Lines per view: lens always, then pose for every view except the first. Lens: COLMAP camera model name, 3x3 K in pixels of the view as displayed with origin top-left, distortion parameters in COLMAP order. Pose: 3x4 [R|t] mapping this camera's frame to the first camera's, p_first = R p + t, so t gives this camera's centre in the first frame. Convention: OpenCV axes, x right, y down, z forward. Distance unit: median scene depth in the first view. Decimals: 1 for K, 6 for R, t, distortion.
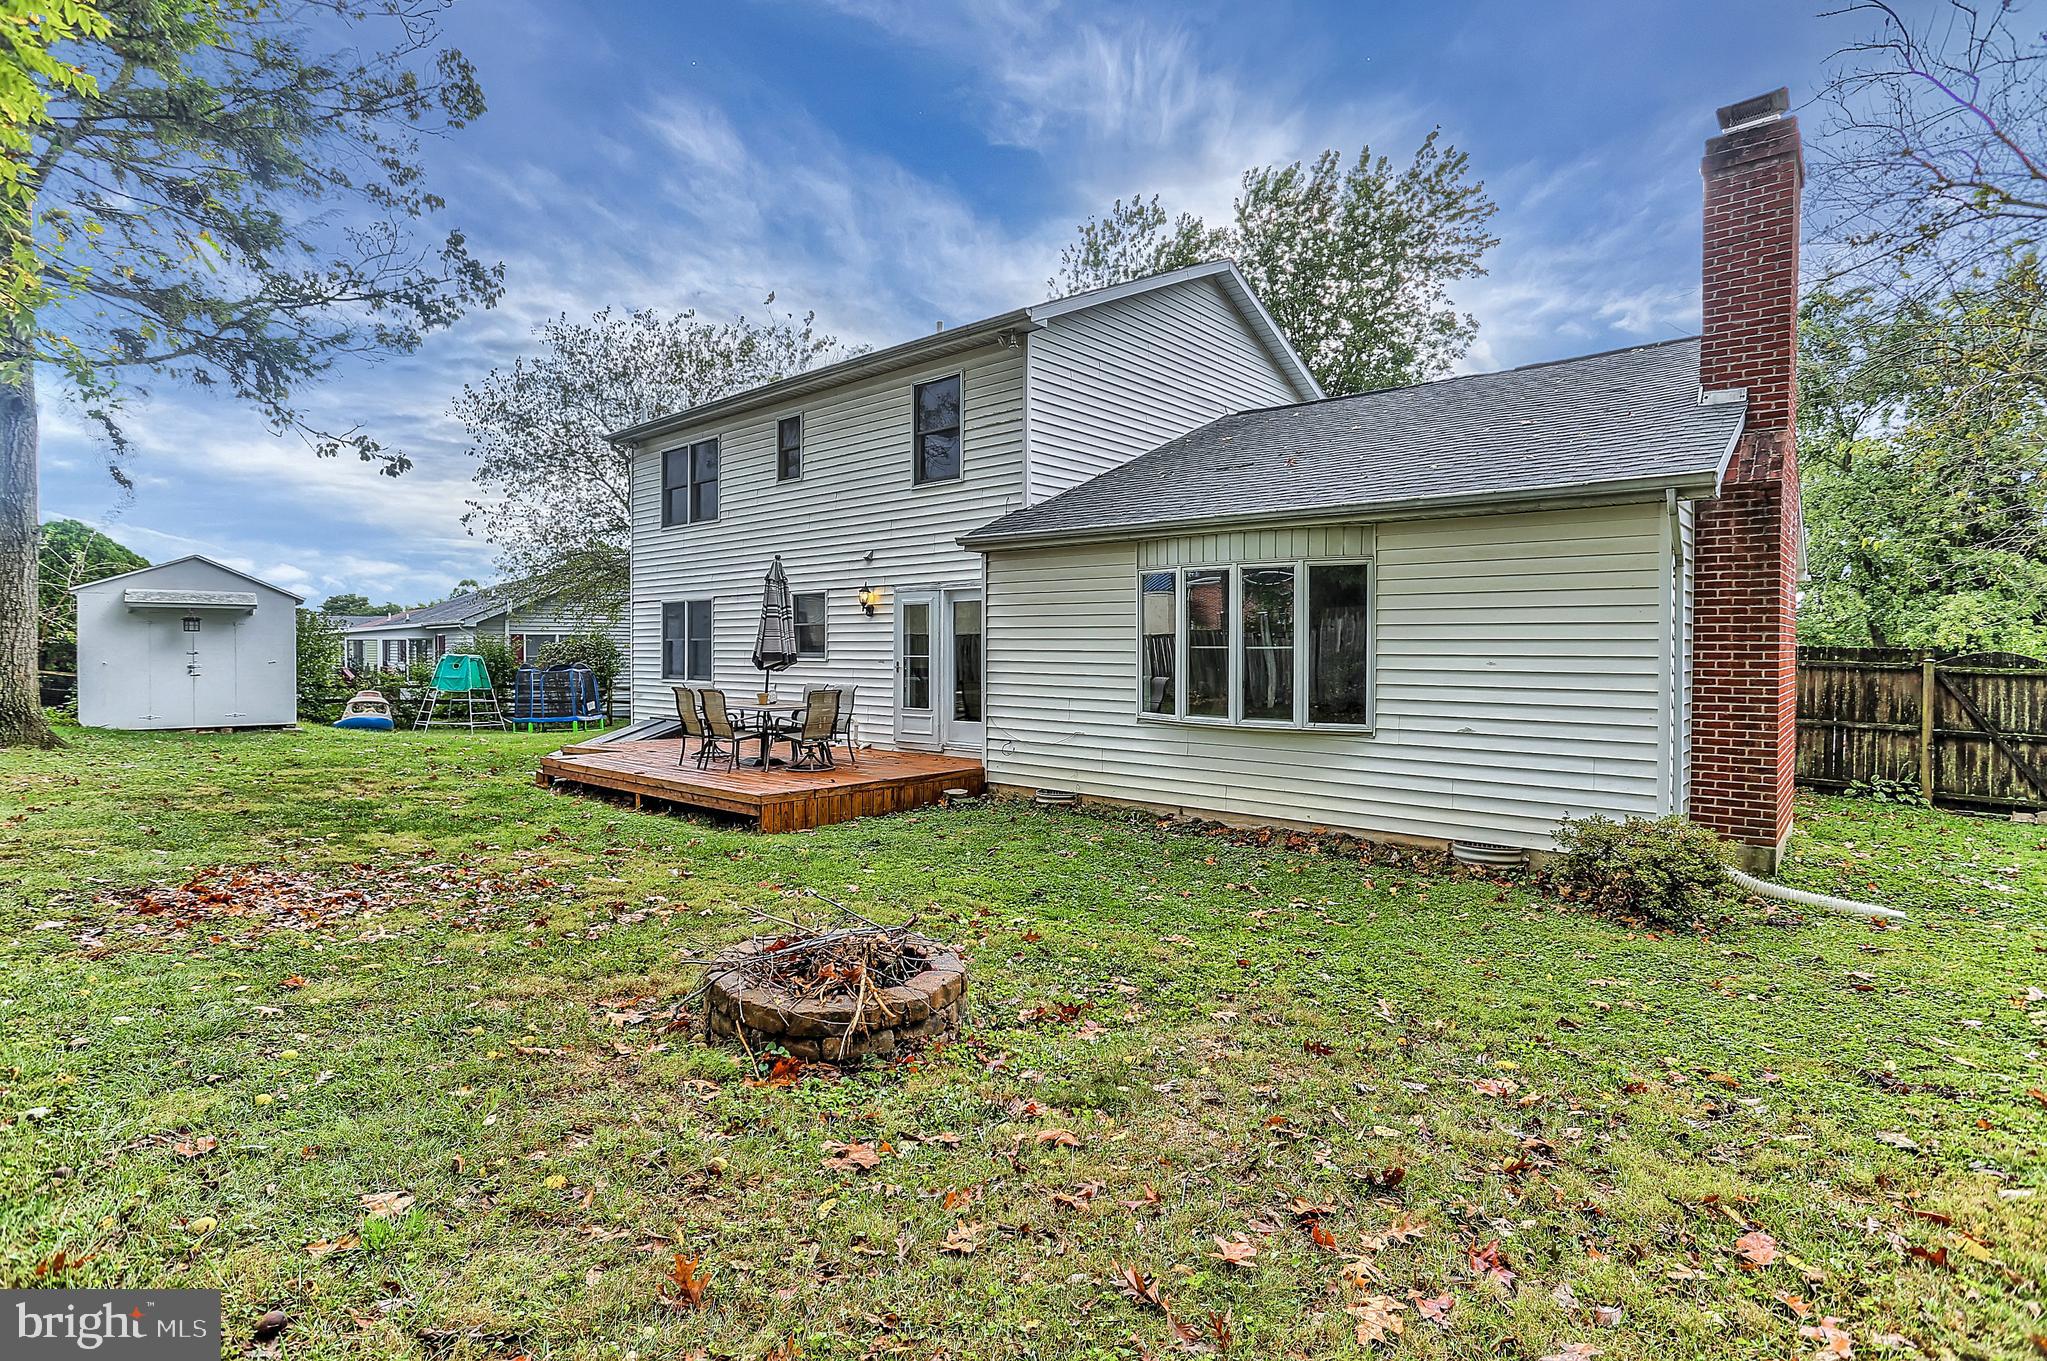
lens RADIAL K [[992.9, 0, 1016.7], [0, 992.9, 672.7], [0, 0, 1]] dist [-0.023828, 0.000581]
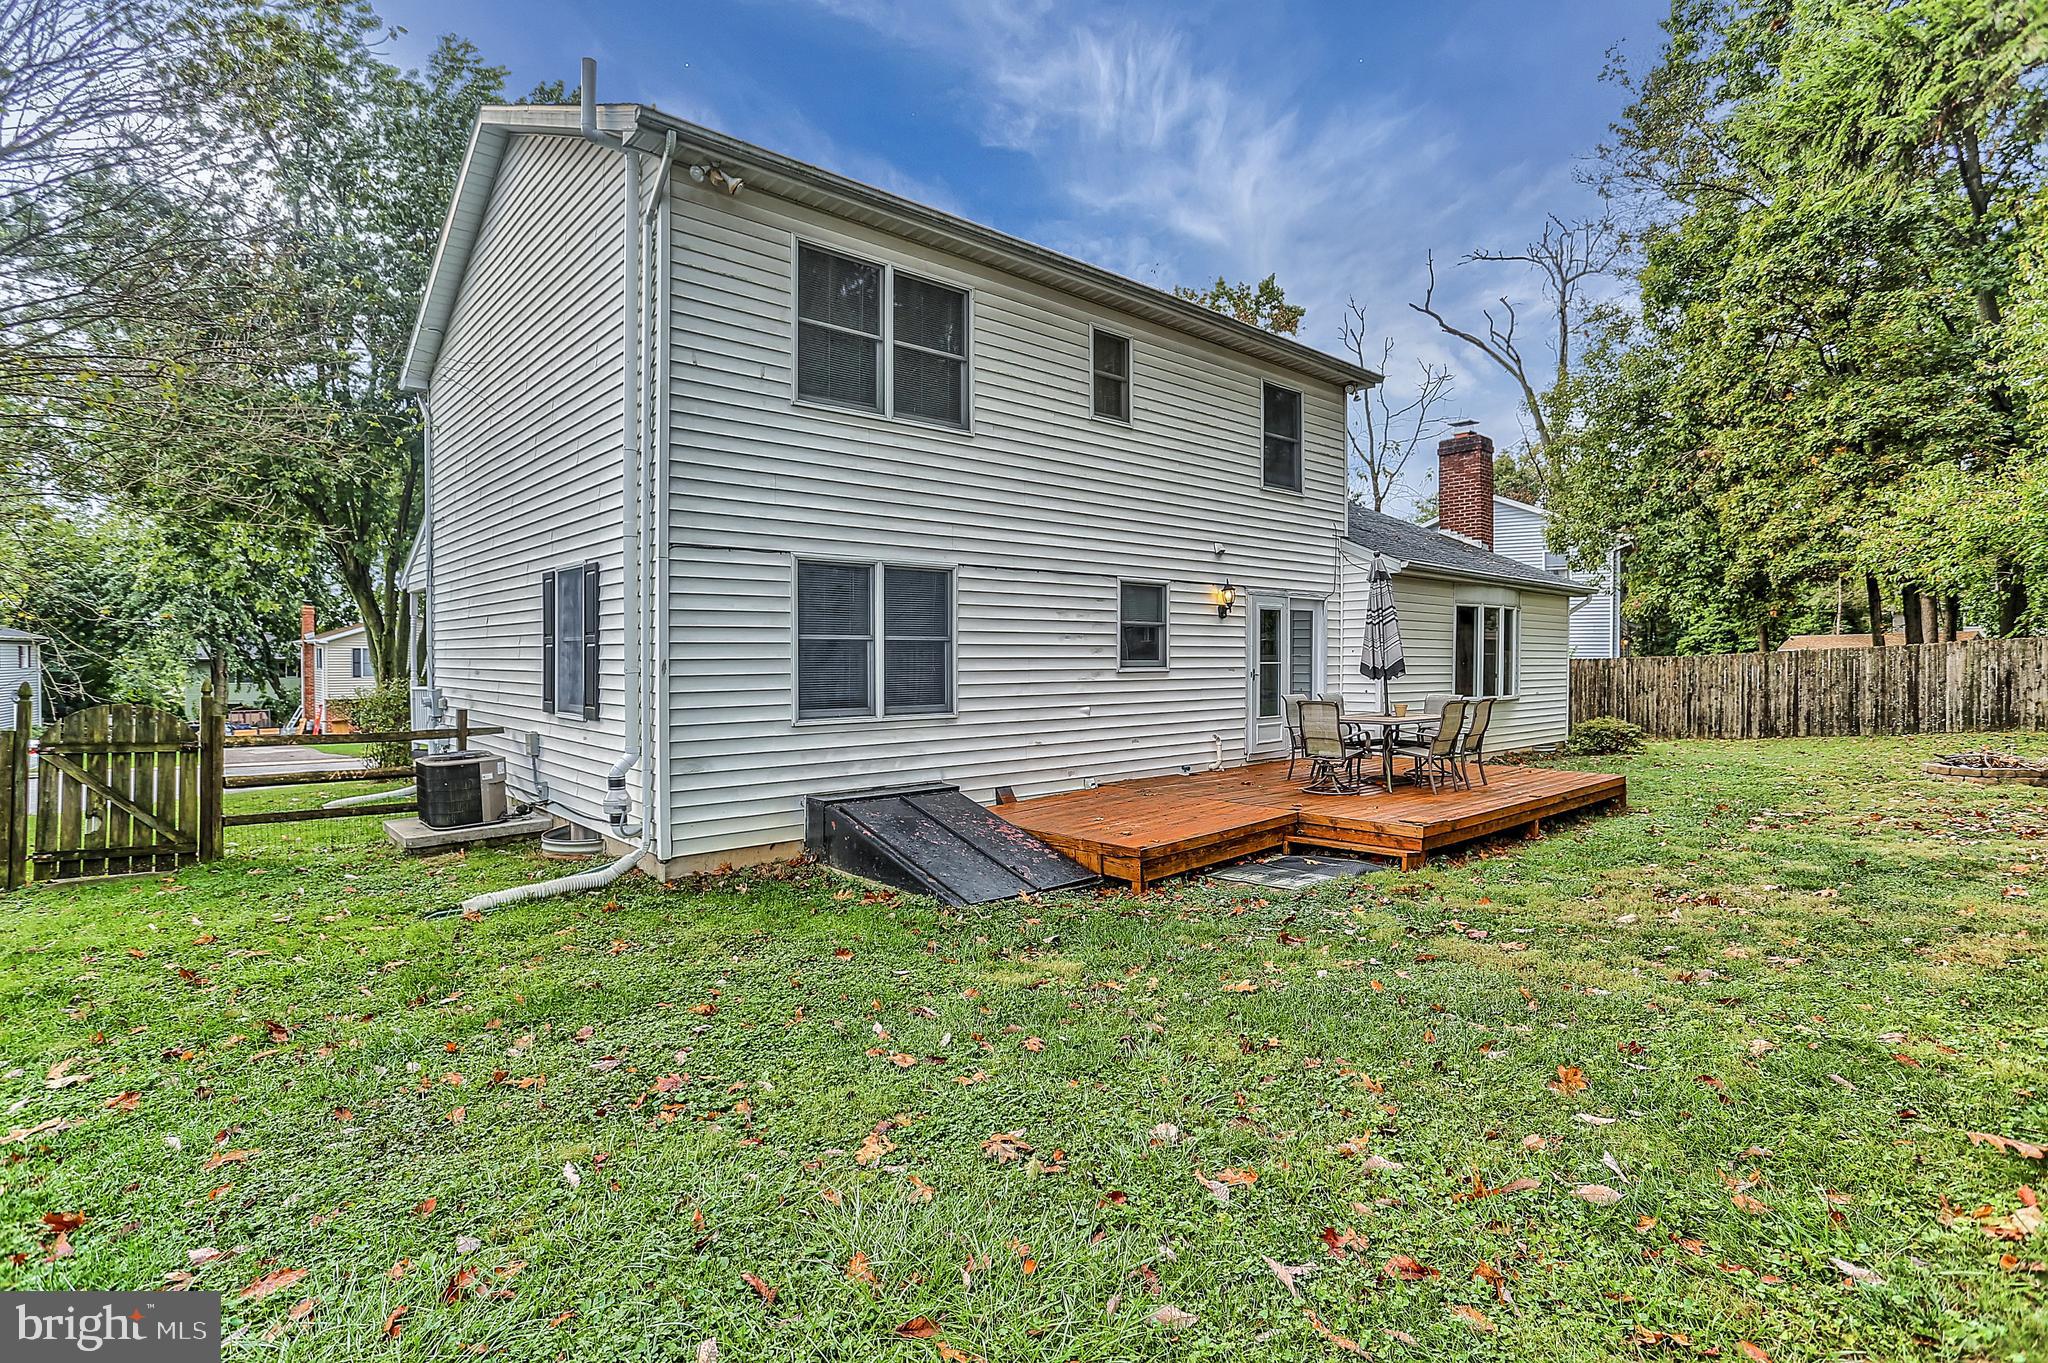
lens RADIAL K [[993.4, 0, 1017.2], [0, 993.4, 673.7], [0, 0, 1]] dist [-0.023828, 0.000581]
pose [[0.117584, -0.020371, 0.992854, -1.087118], [0.023508, 0.999567, 0.017725, -0.029008], [-0.992785, 0.021255, 0.118012, 1.126774]]
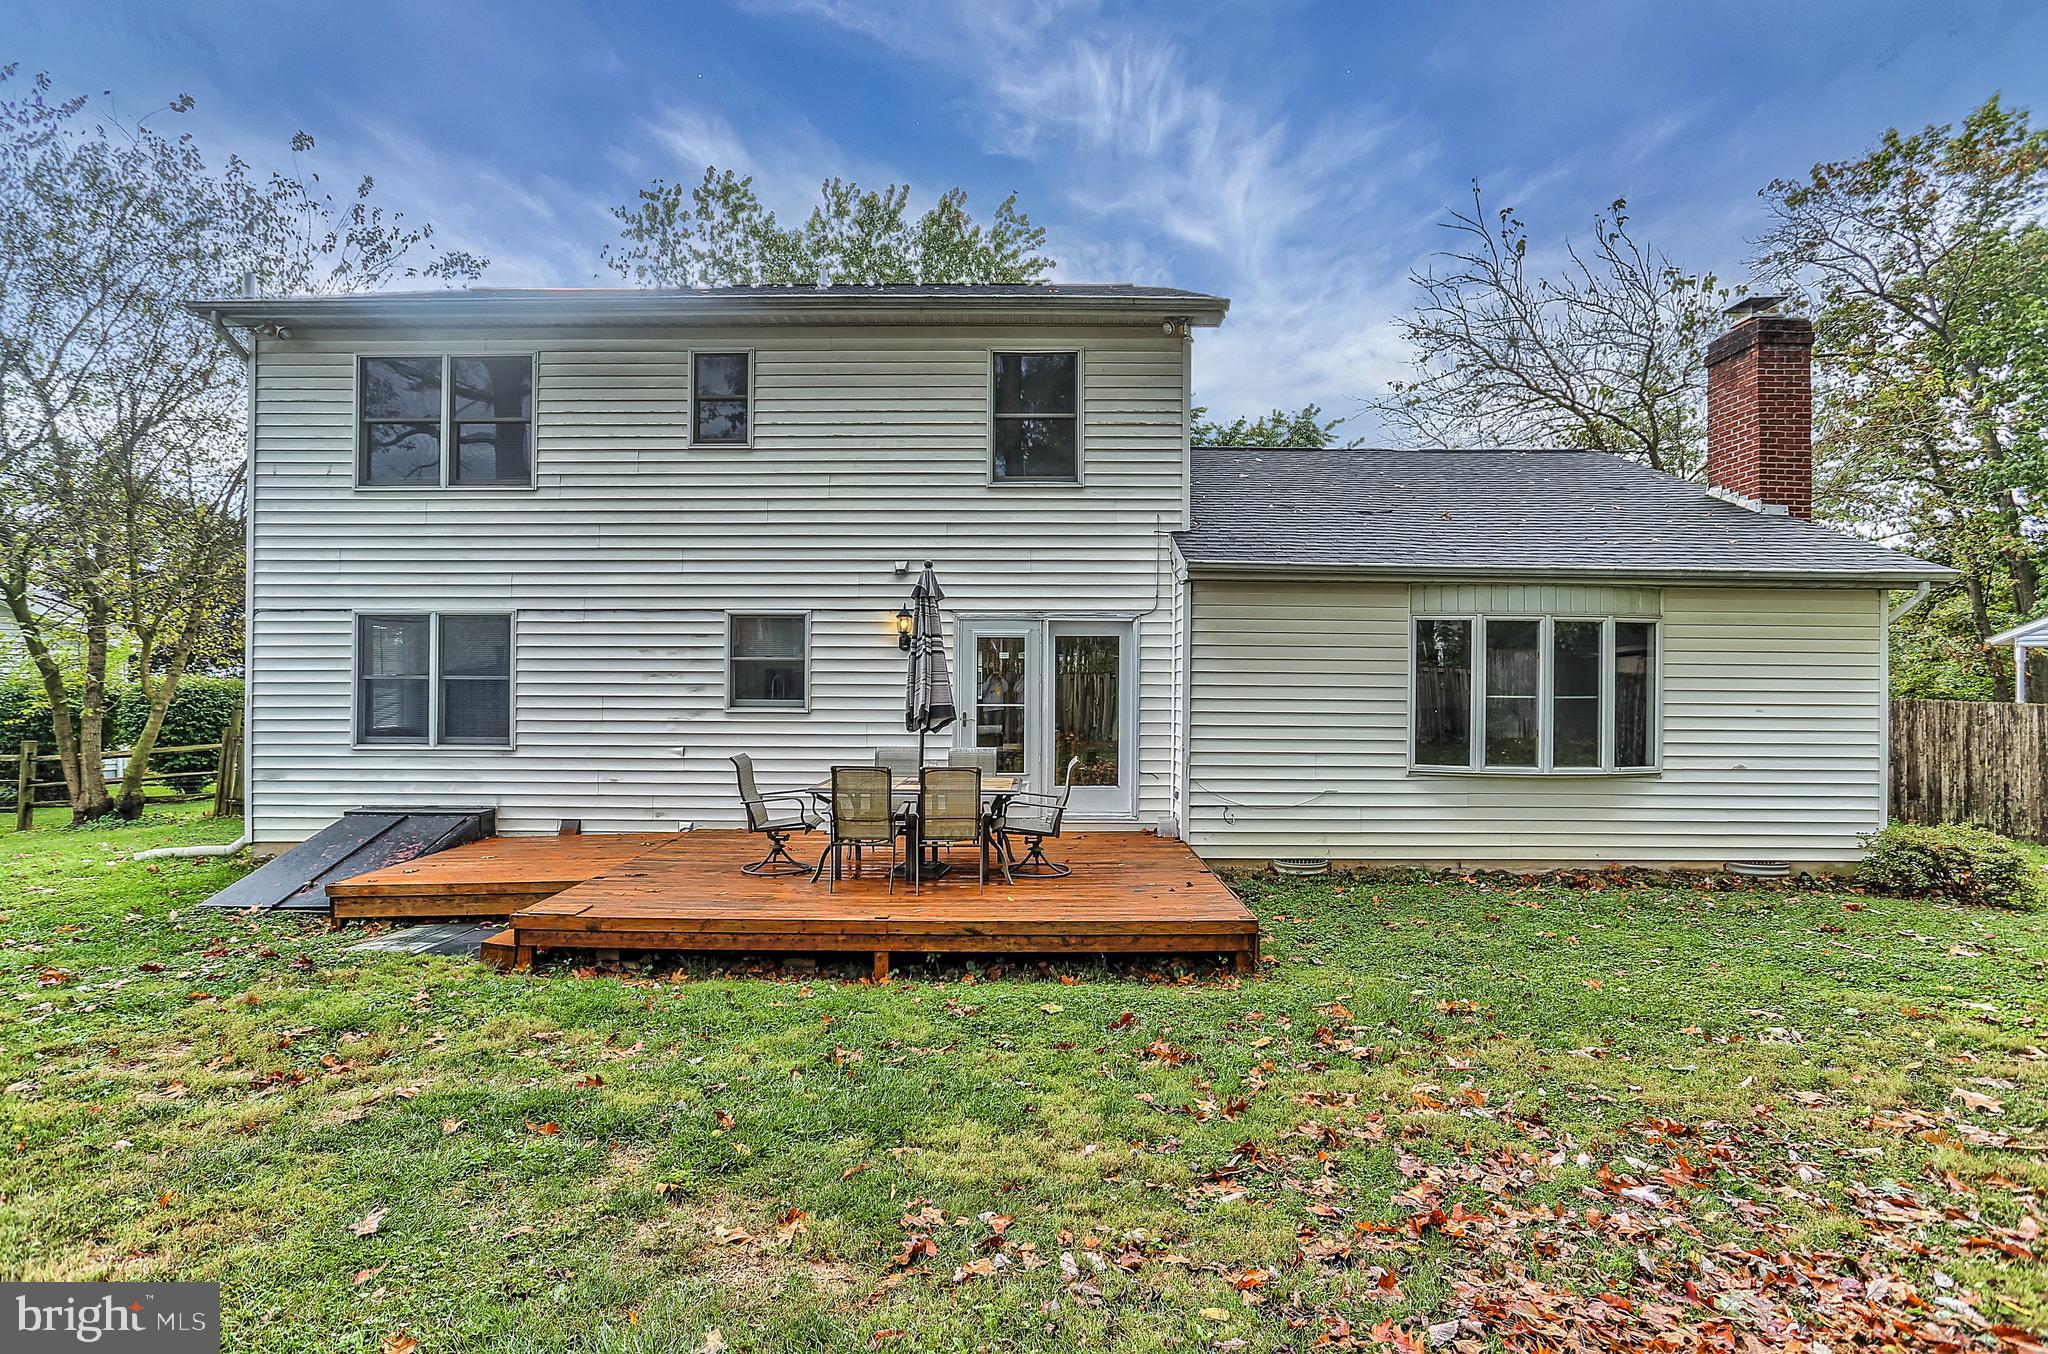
lens RADIAL K [[1027.0, 0, 1053.8], [0, 1027.0, 679.5], [0, 0, 1]] dist [-0.024304, 0.000482]
pose [[0.752562, 0.002704, 0.658516, -0.591275], [0.012689, 0.999746, -0.018607, -0.021080], [-0.658399, 0.022359, 0.752337, 0.375594]]
